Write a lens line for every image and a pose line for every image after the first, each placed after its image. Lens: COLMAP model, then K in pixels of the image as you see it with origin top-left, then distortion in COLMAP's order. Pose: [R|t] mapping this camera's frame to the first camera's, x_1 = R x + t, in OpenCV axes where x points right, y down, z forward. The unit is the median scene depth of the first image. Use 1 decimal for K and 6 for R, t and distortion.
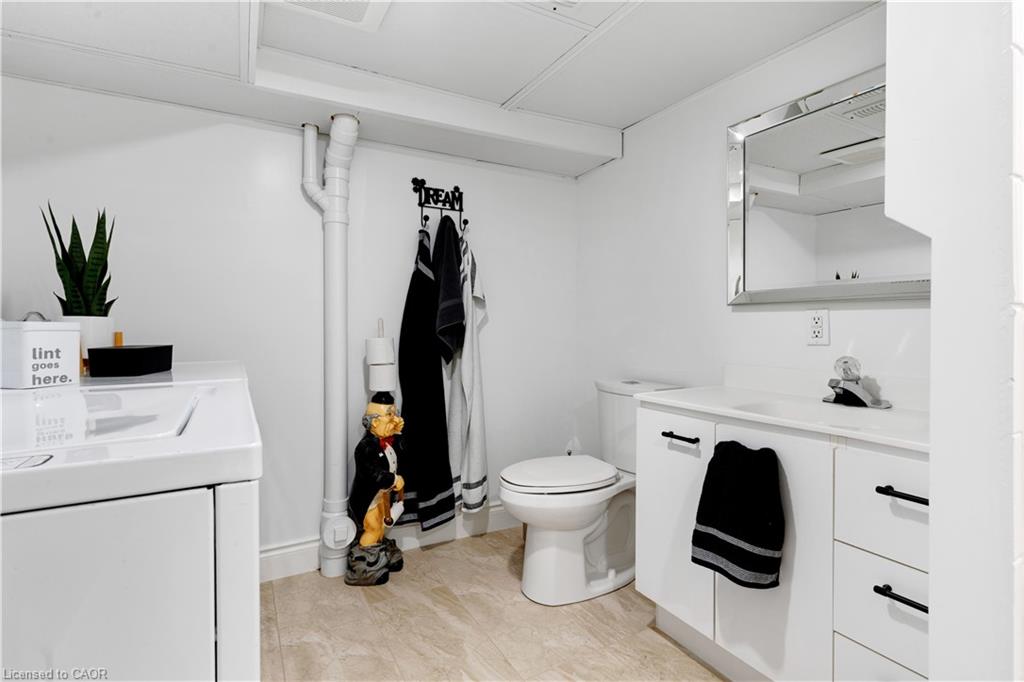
lens RADIAL K [[495.0, 0, 514.8], [0, 495.0, 340.2], [0, 0, 1]] dist [0.000661, -0.000784]
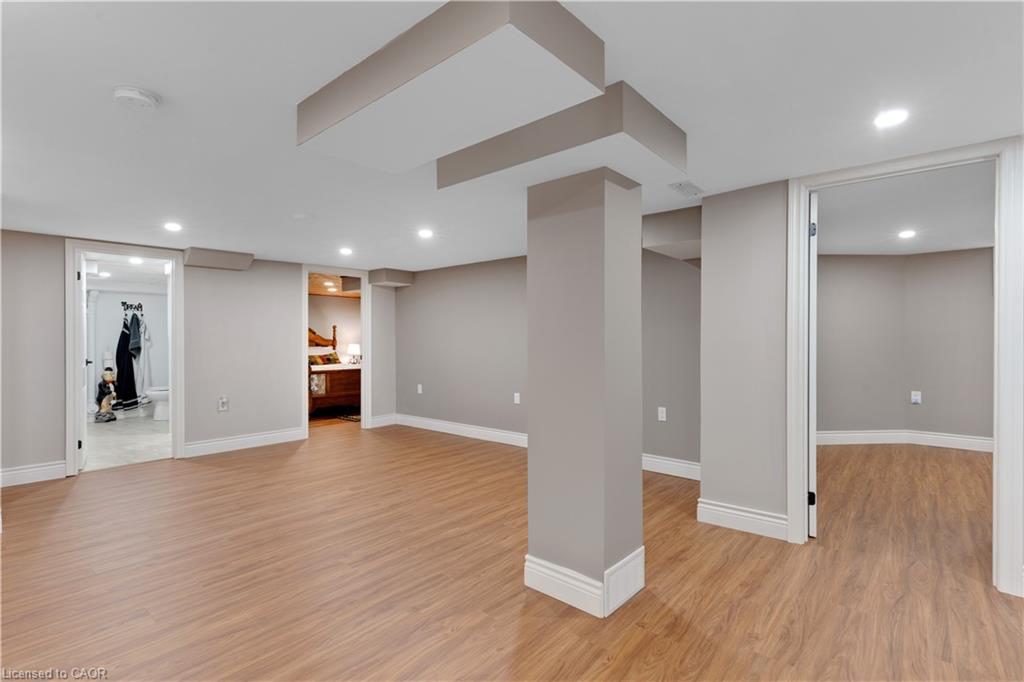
lens RADIAL K [[495.0, 0, 508.9], [0, 495.0, 335.8], [0, 0, 1]] dist [0.000661, -0.000784]
pose [[0.942017, -0.003581, 0.335545, 1.107929], [0.012353, 0.999635, -0.024012, 0.001731], [-0.335336, 0.026765, 0.941718, -2.934180]]
